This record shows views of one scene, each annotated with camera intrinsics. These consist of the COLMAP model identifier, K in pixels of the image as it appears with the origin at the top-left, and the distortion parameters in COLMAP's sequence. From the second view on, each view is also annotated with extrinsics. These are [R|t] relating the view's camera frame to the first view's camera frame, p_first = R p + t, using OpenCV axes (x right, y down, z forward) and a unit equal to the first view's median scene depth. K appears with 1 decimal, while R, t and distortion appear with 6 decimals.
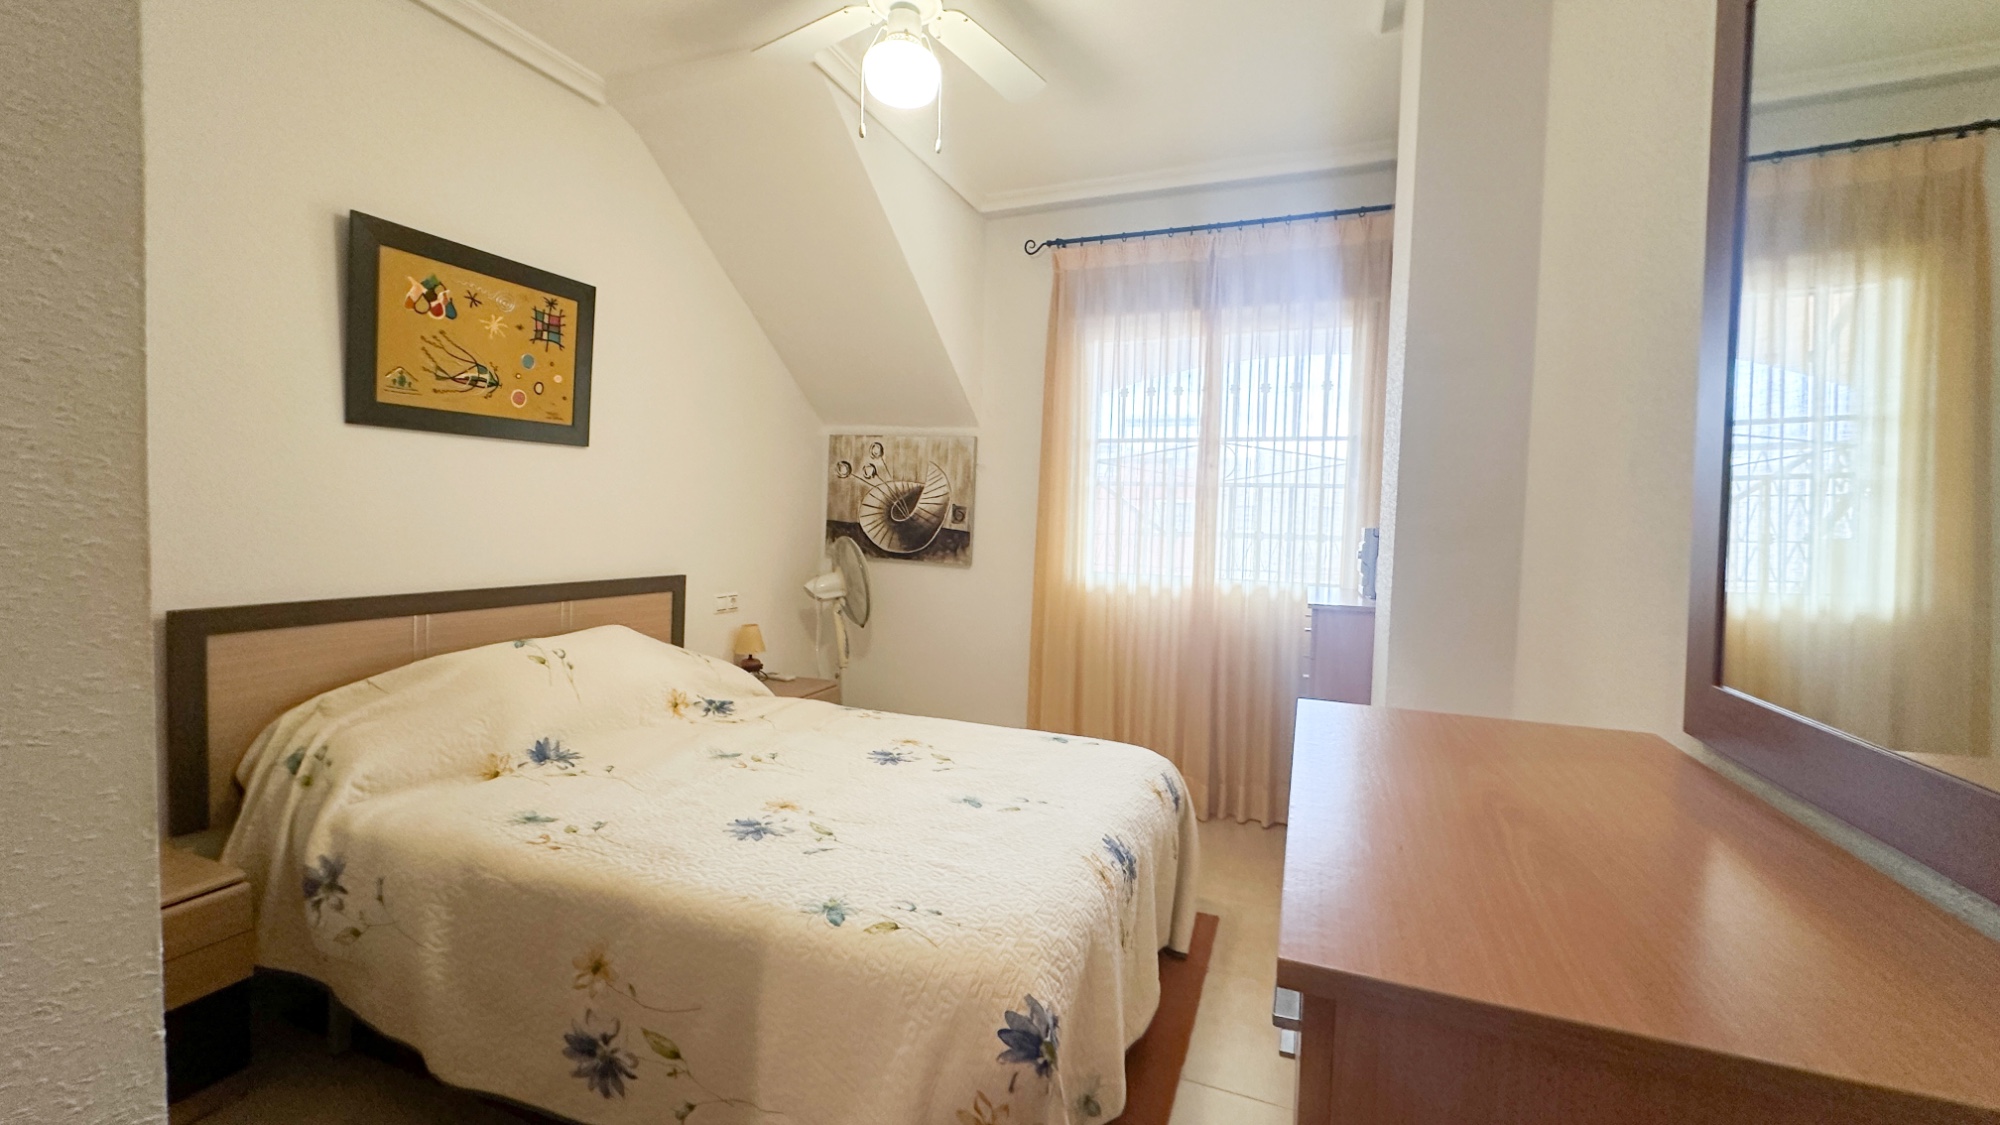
lens RADIAL K [[791.5, 0, 1003.2], [0, 791.5, 556.2], [0, 0, 1]] dist [0.000320, 0.000093]
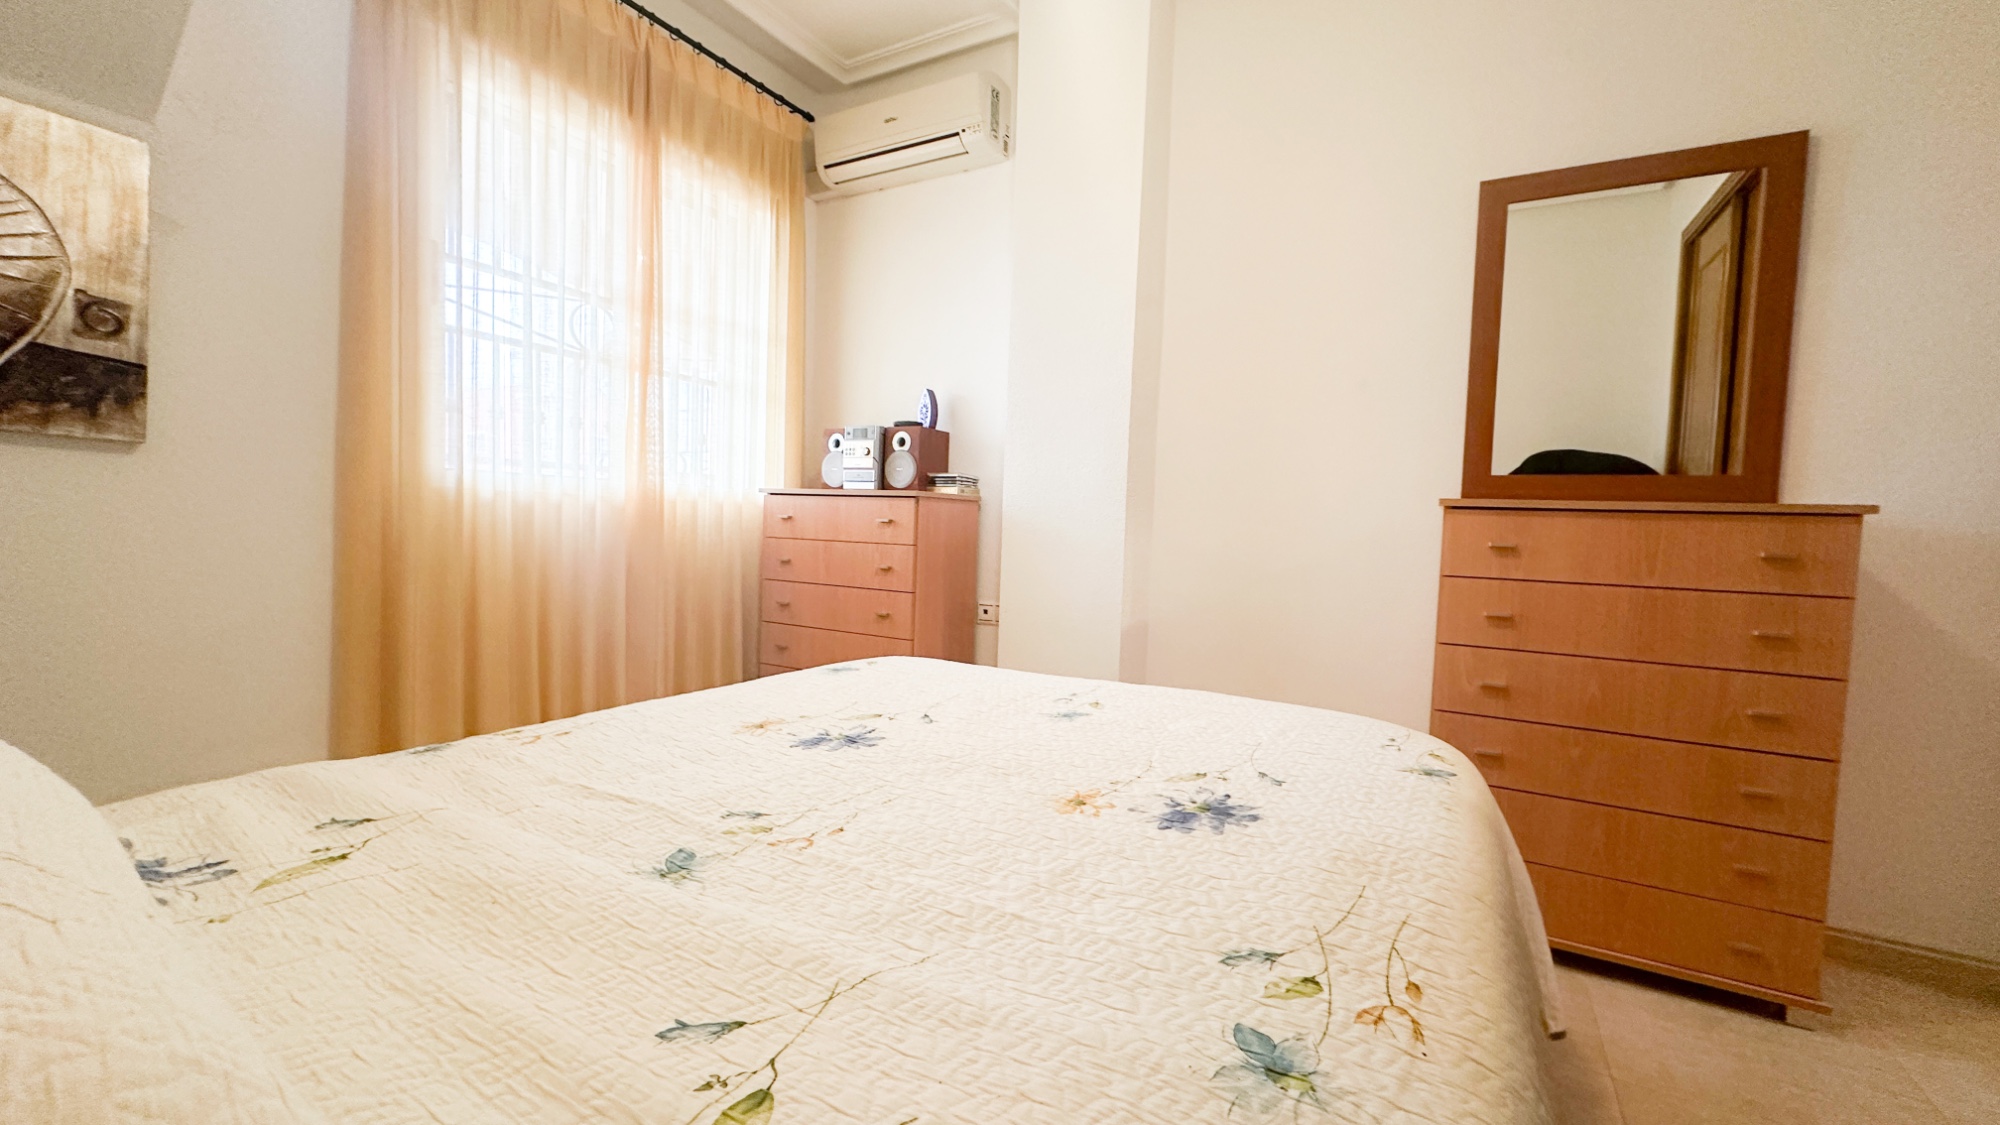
lens RADIAL K [[791.5, 0, 990.7], [0, 791.5, 556.5], [0, 0, 1]] dist [0.000320, 0.000093]
pose [[0.154459, -0.063184, 0.985977, -0.610445], [0.011906, 0.998000, 0.062089, 0.078594], [-0.987927, 0.002149, 0.154903, 0.718826]]
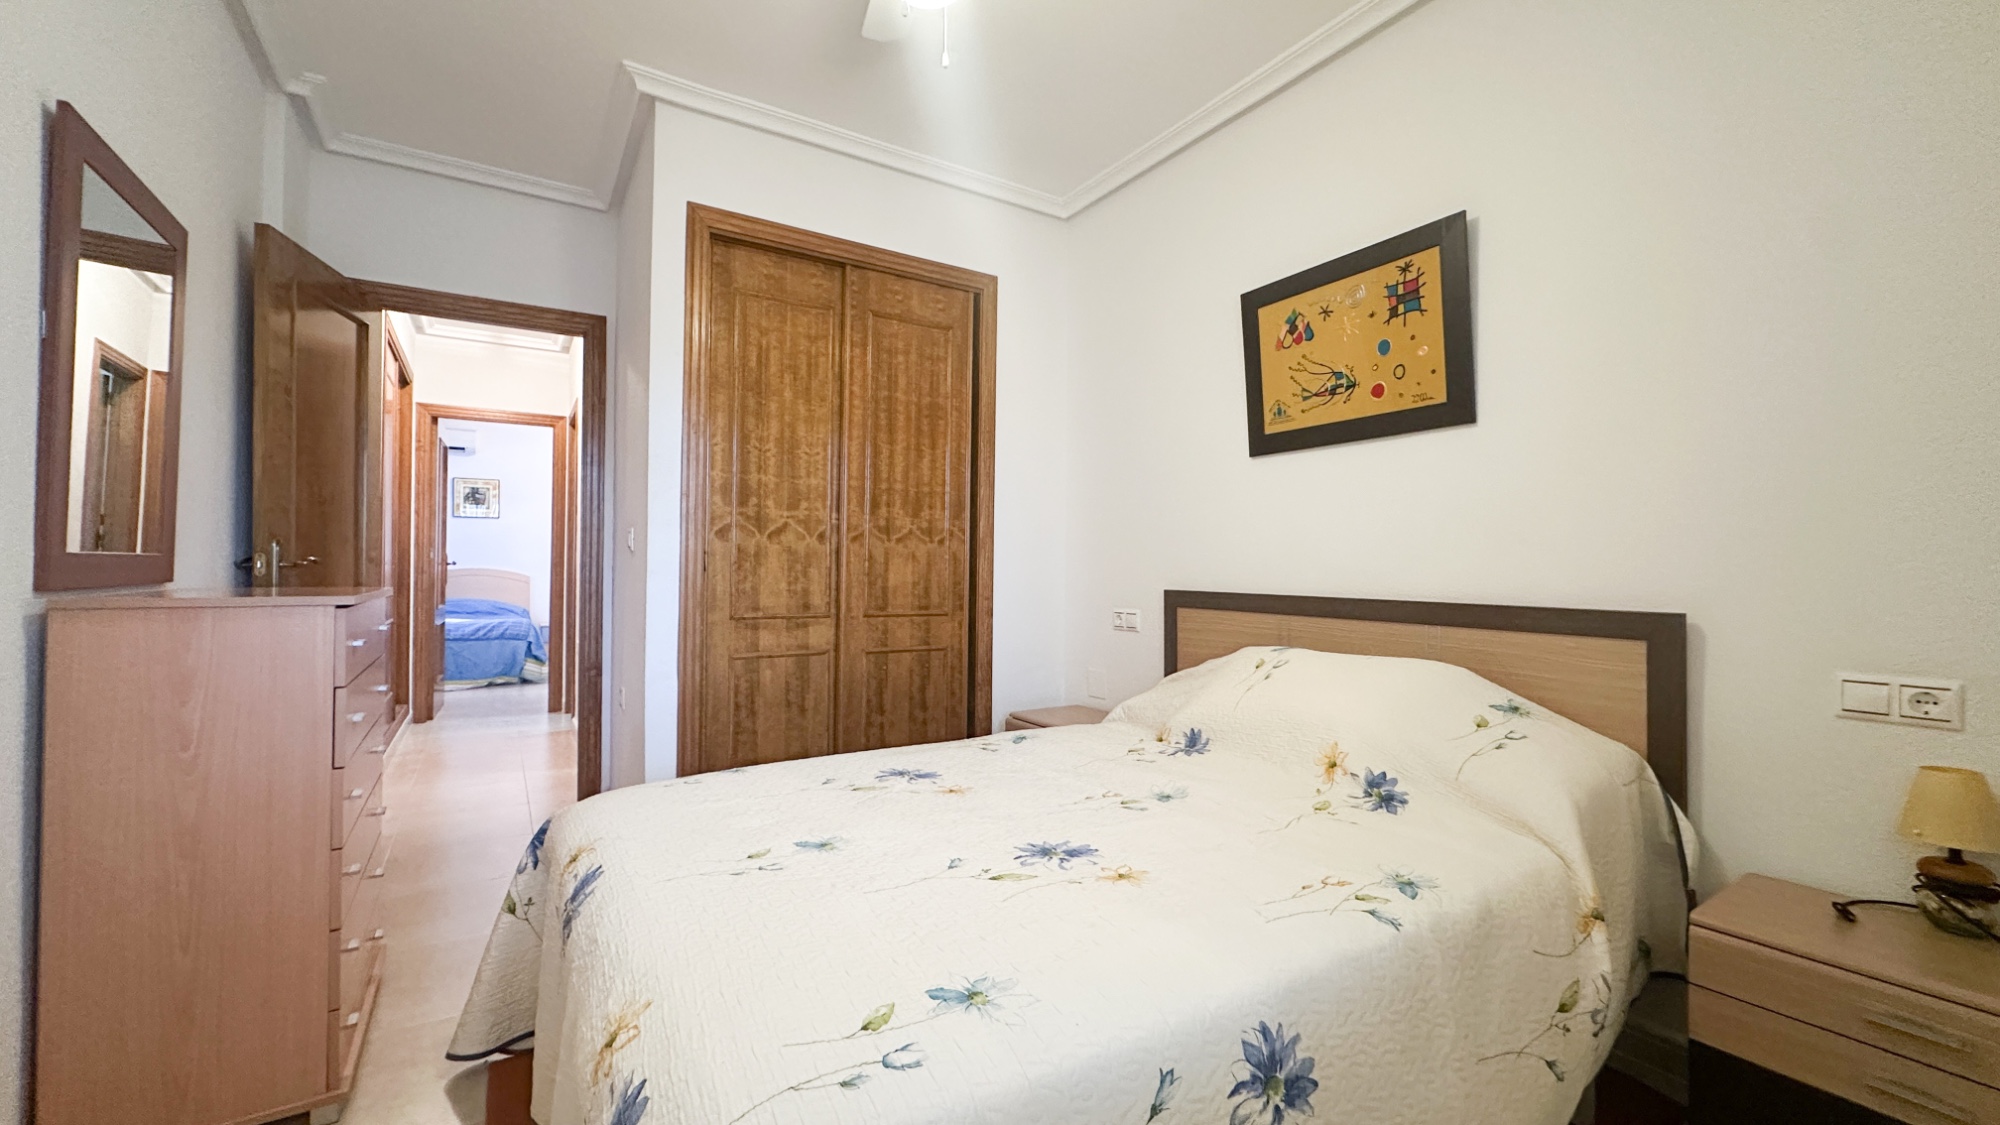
lens RADIAL K [[791.5, 0, 1003.9], [0, 791.5, 556.2], [0, 0, 1]] dist [0.000320, 0.000093]
pose [[-0.594292, -0.016047, -0.804089, 0.376259], [-0.043924, 0.998956, 0.012528, -0.002700], [0.803049, 0.042764, -0.594377, 1.214788]]
